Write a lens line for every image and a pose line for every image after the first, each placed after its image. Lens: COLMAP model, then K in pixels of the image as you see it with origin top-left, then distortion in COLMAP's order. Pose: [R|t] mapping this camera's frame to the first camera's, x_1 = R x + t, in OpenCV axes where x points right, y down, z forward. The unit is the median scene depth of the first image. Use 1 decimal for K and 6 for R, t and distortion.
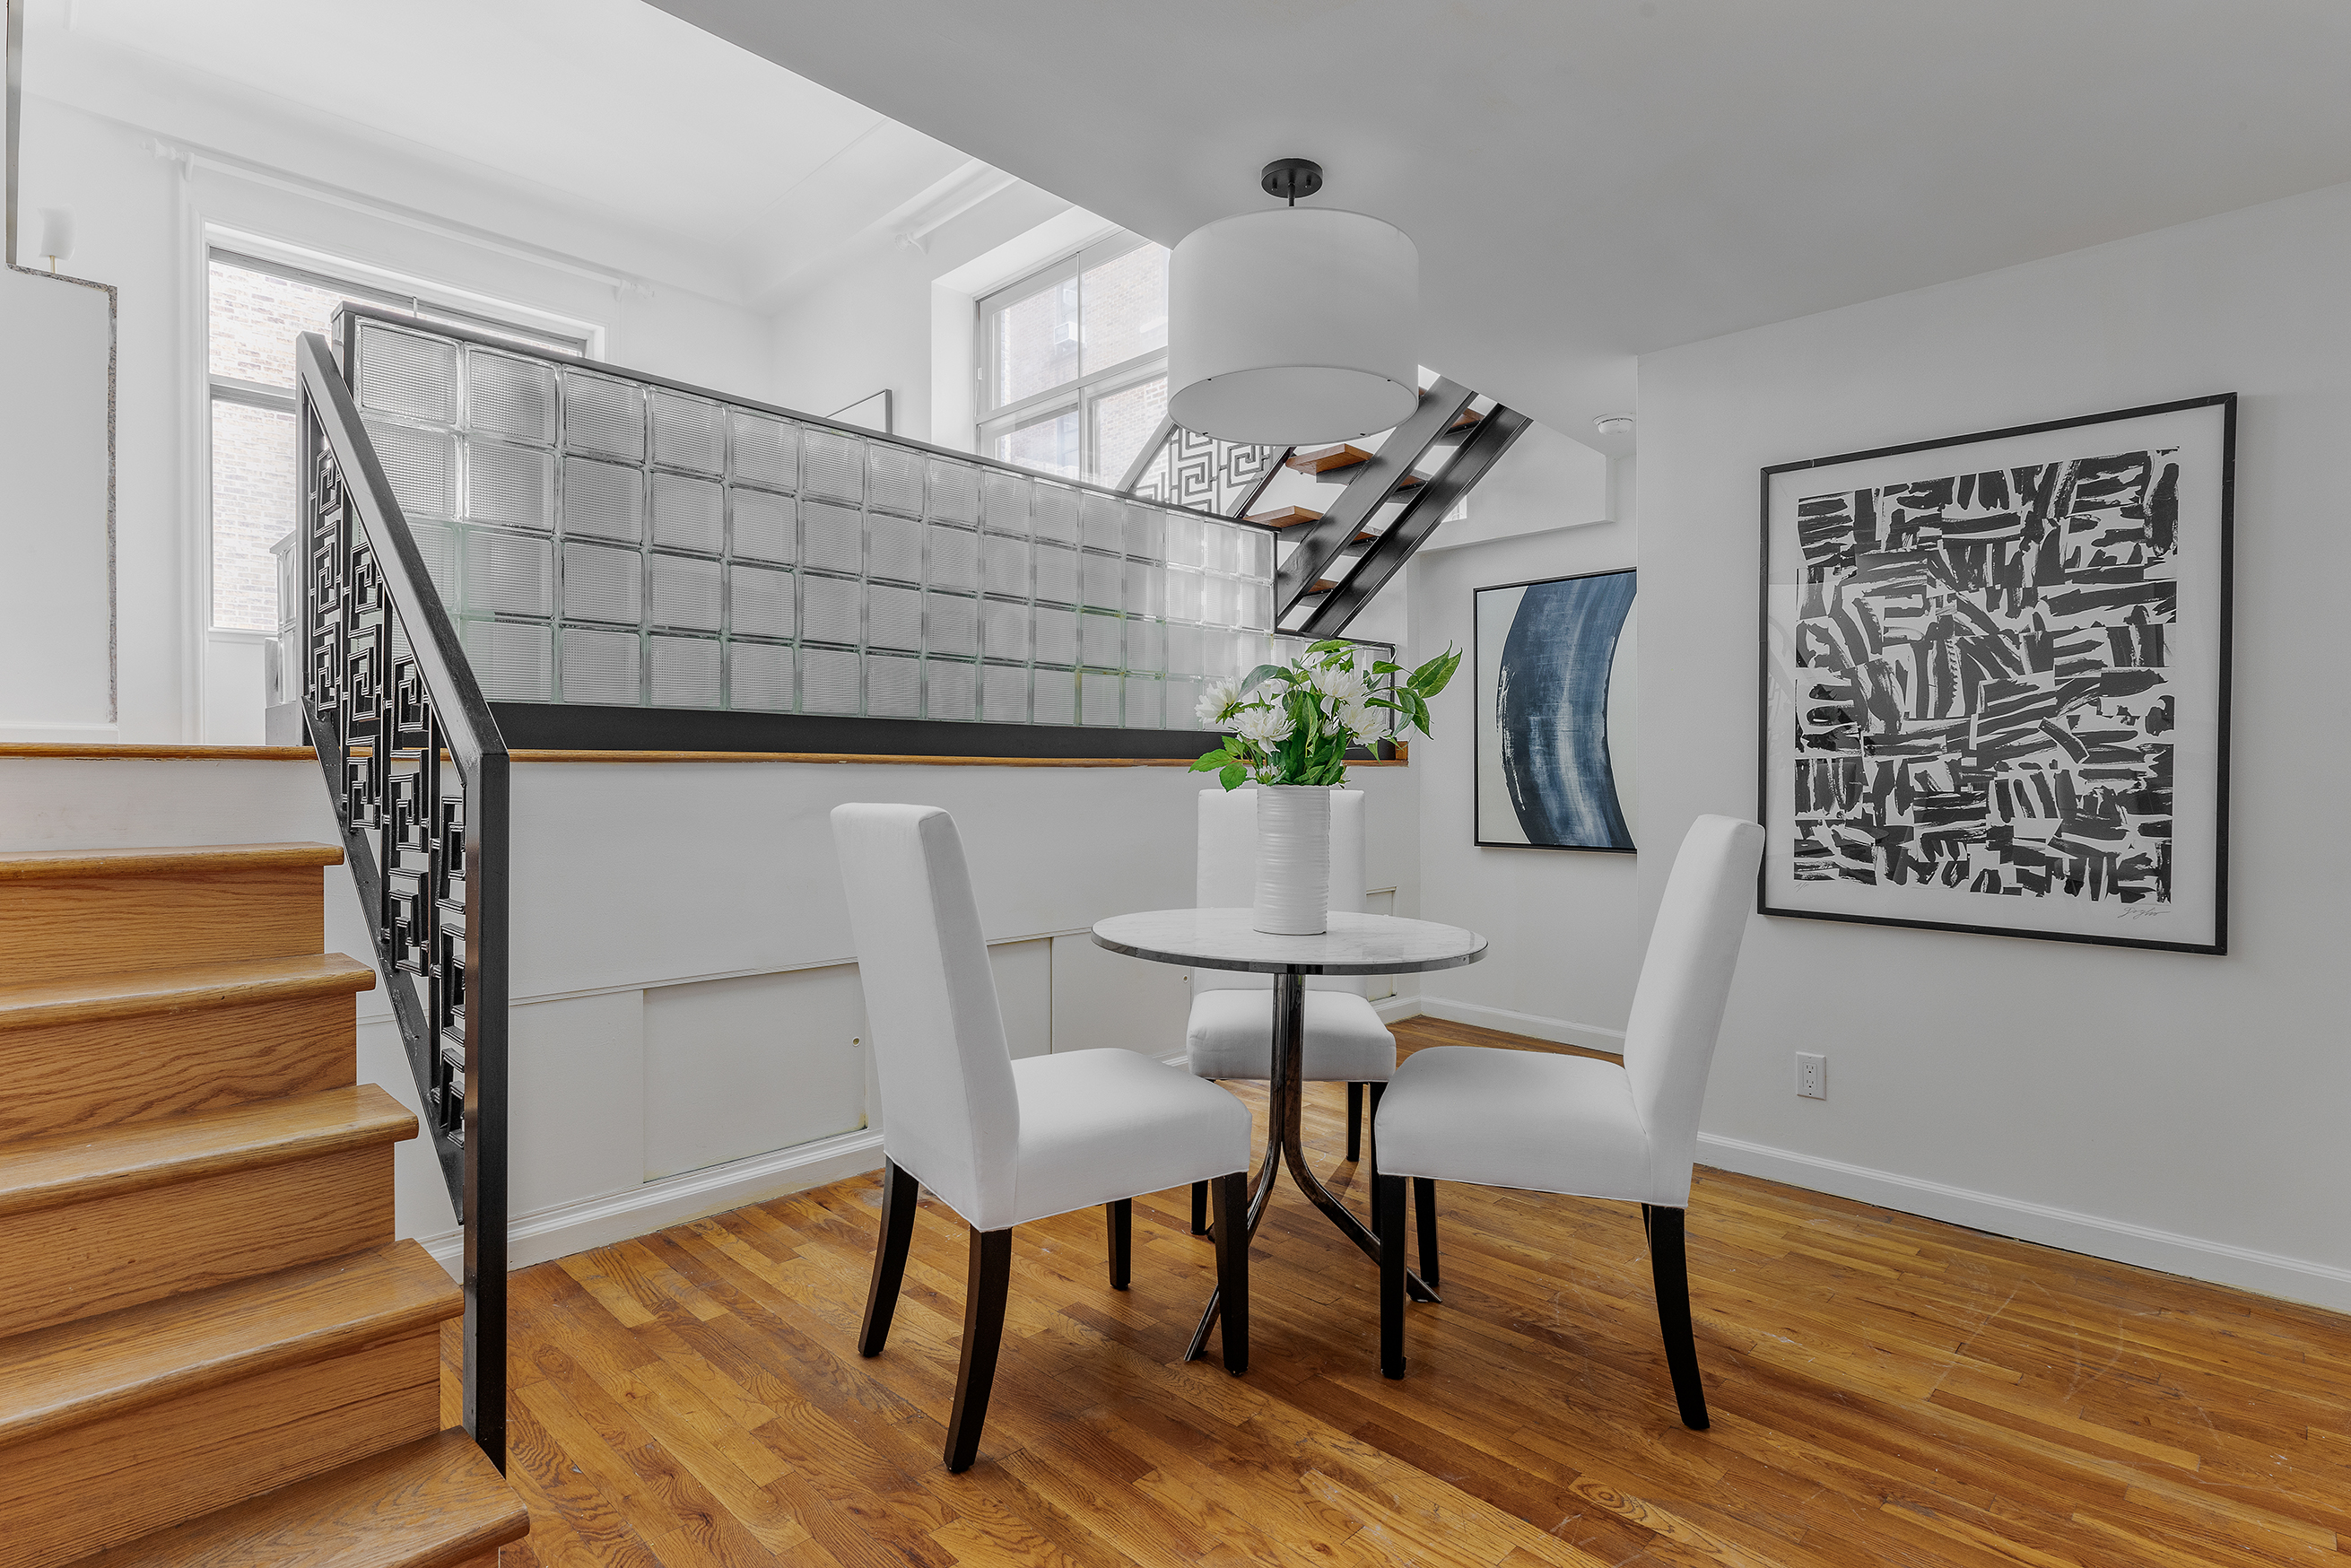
lens RADIAL K [[1183.6, 0, 1175.5], [0, 1183.6, 784.0], [0, 0, 1]] dist [0.000002, -0.000244]
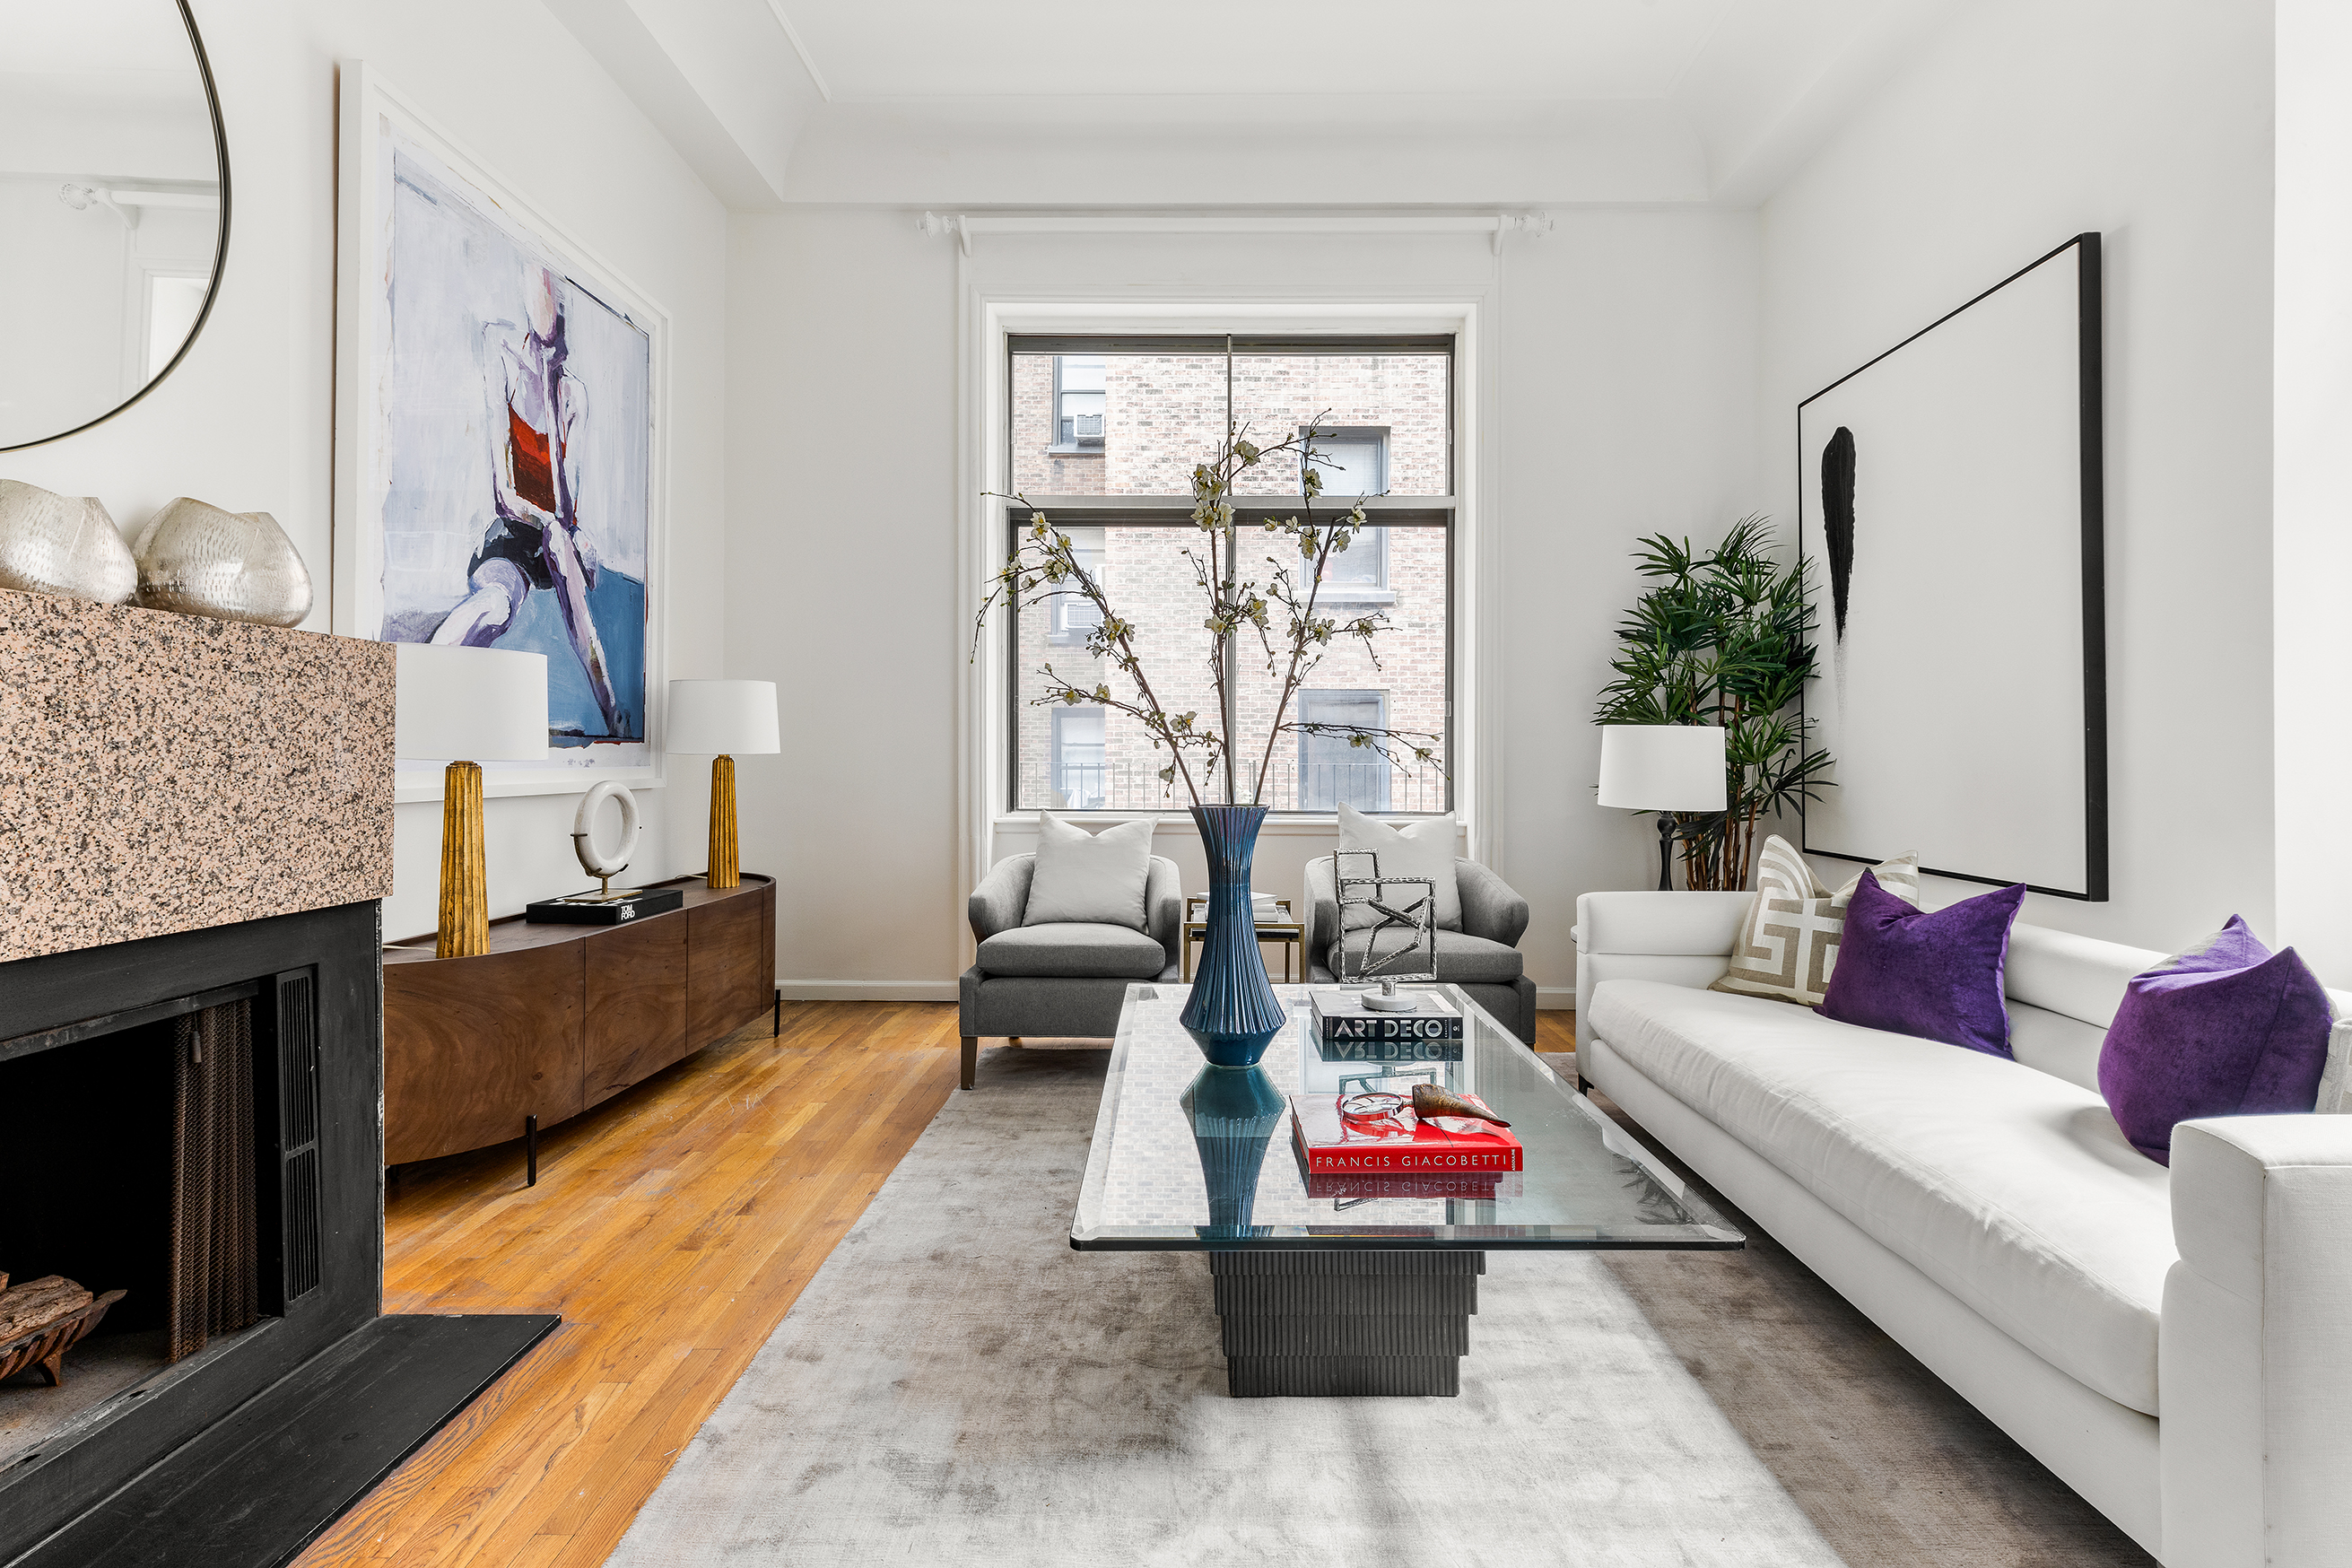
lens RADIAL K [[1056.8, 0, 1178.1], [0, 1056.8, 744.9], [0, 0, 1]] dist [0.000538, -0.000313]
pose [[0.691701, -0.002897, -0.722178, -0.225140], [-0.005051, 0.999948, -0.008849, -0.174436], [0.722167, 0.009768, 0.691650, 0.599796]]
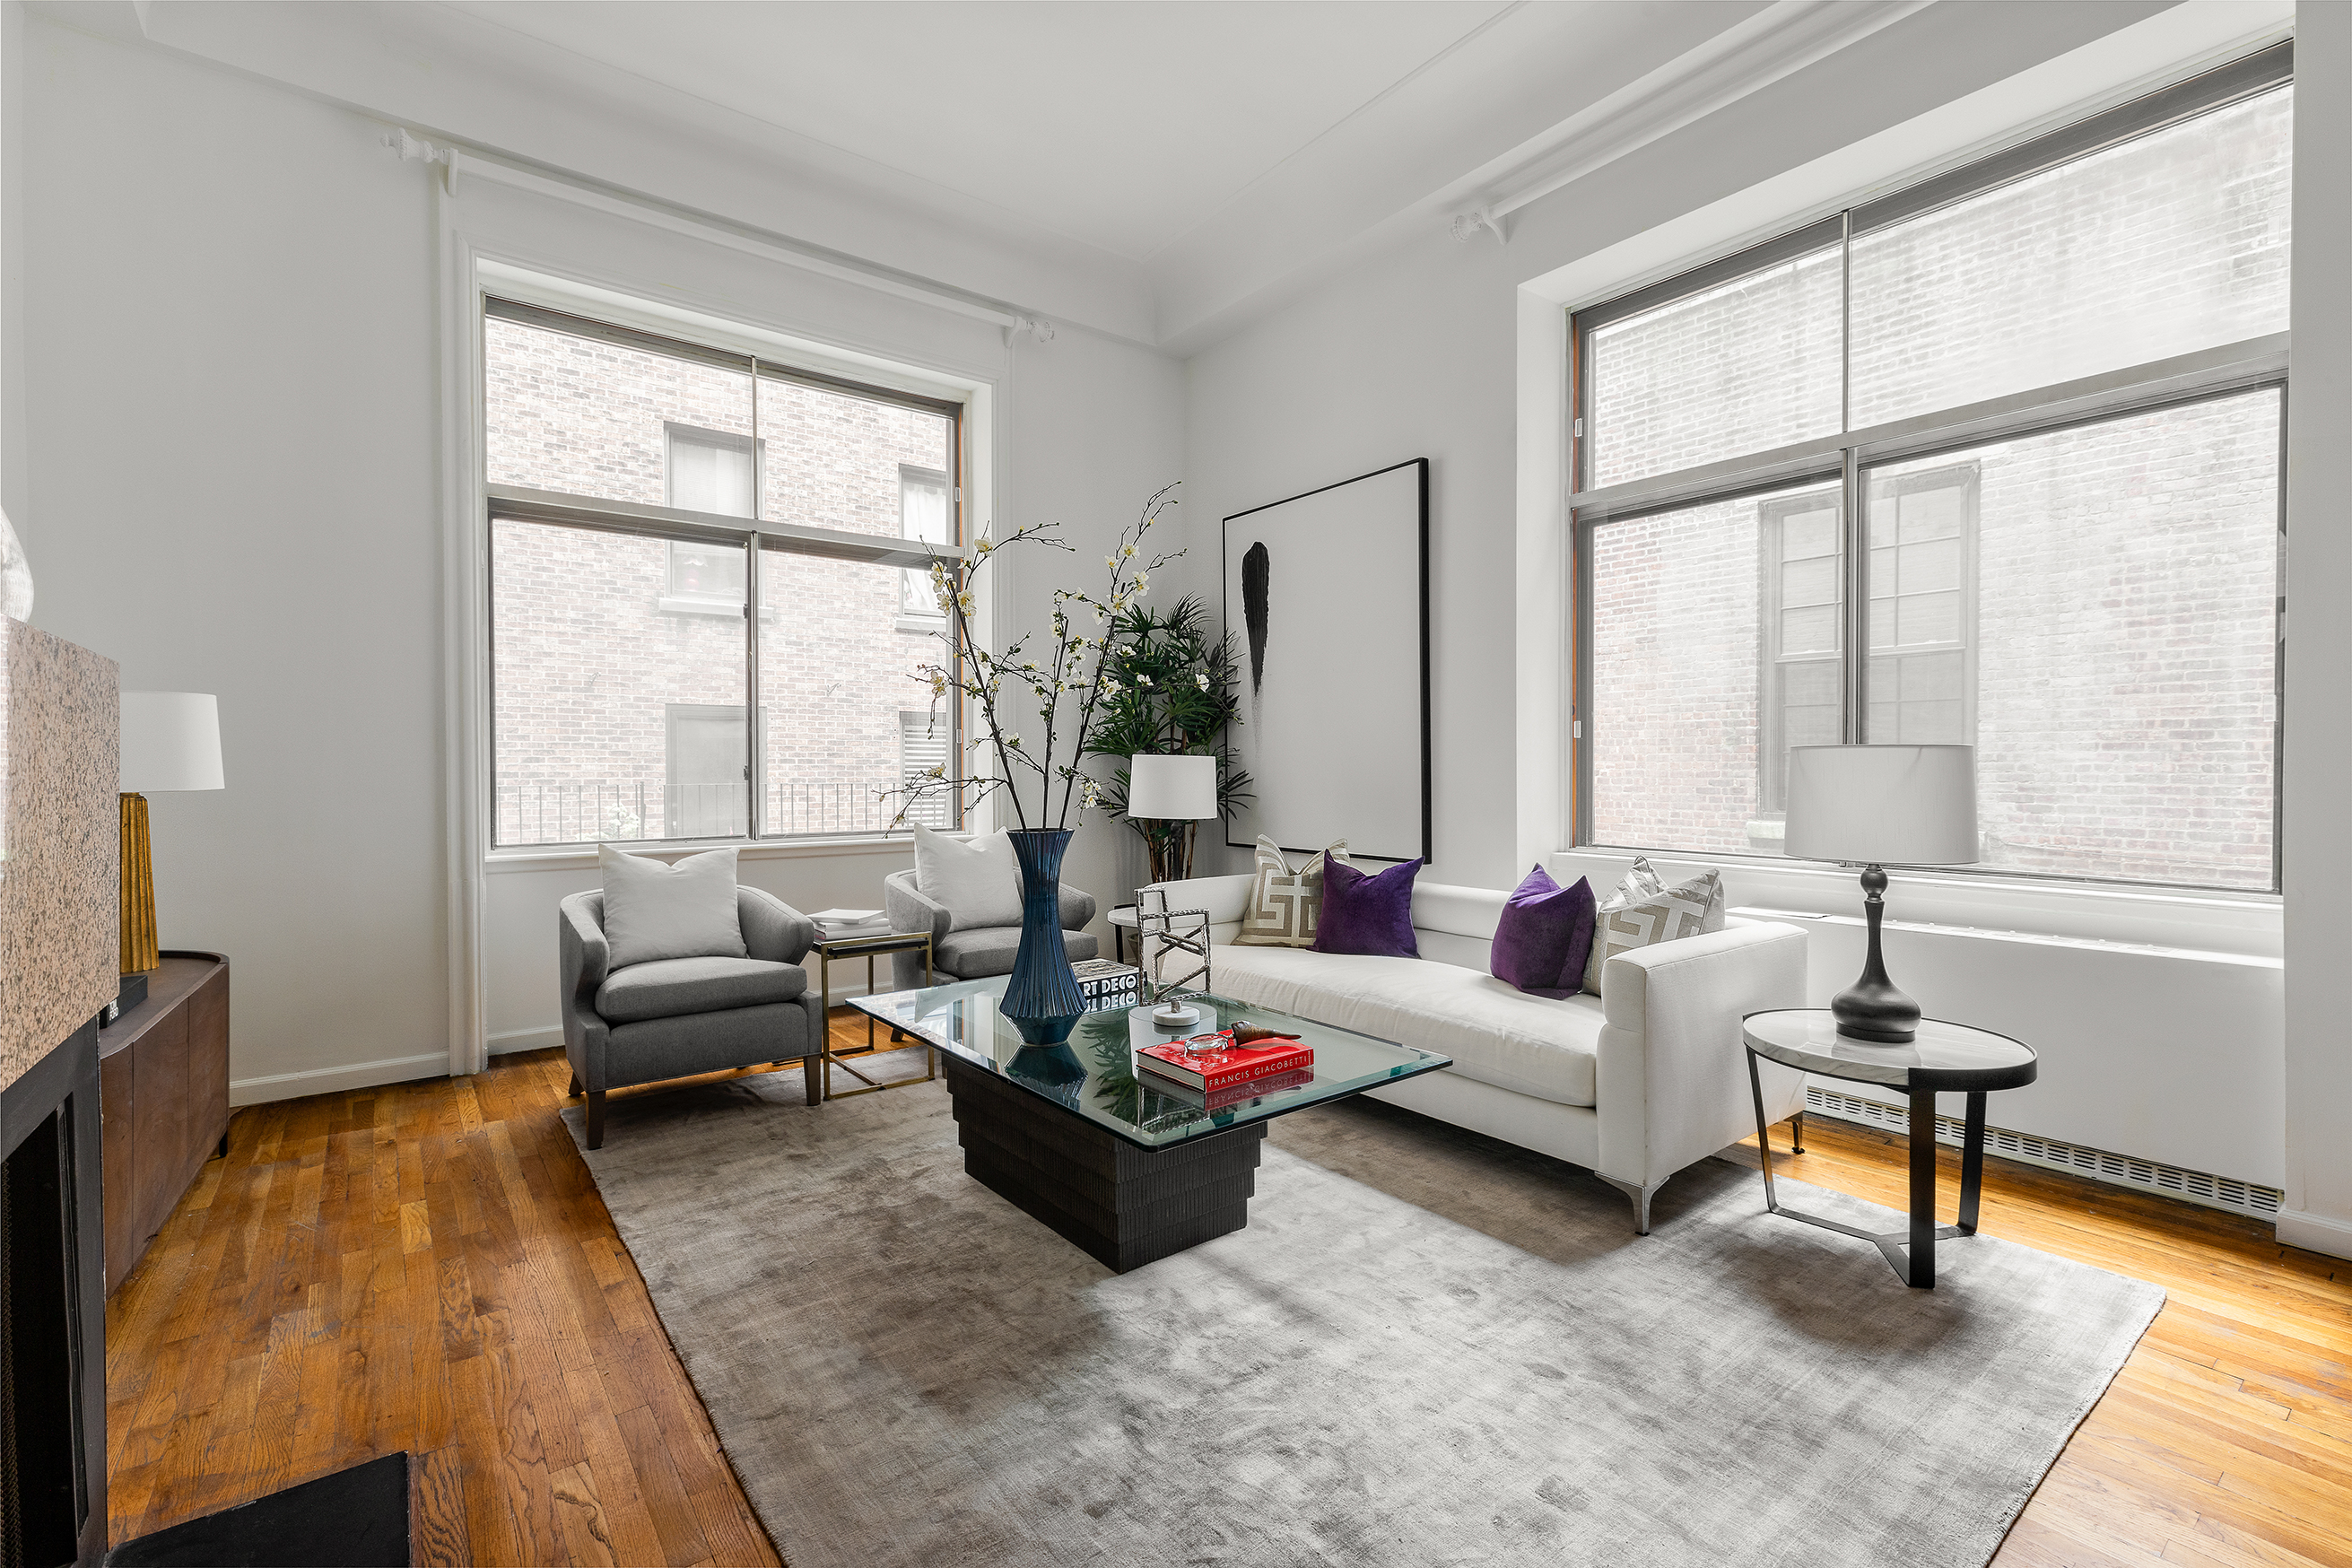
lens RADIAL K [[1049.2, 0, 1185.1], [0, 1049.2, 771.4], [0, 0, 1]] dist [0.001259, 0.000073]
pose [[0.991173, -0.002401, -0.132554, -0.338331], [0.002838, 0.999991, 0.003109, -0.181269], [0.132545, -0.003458, 0.991171, 0.454475]]
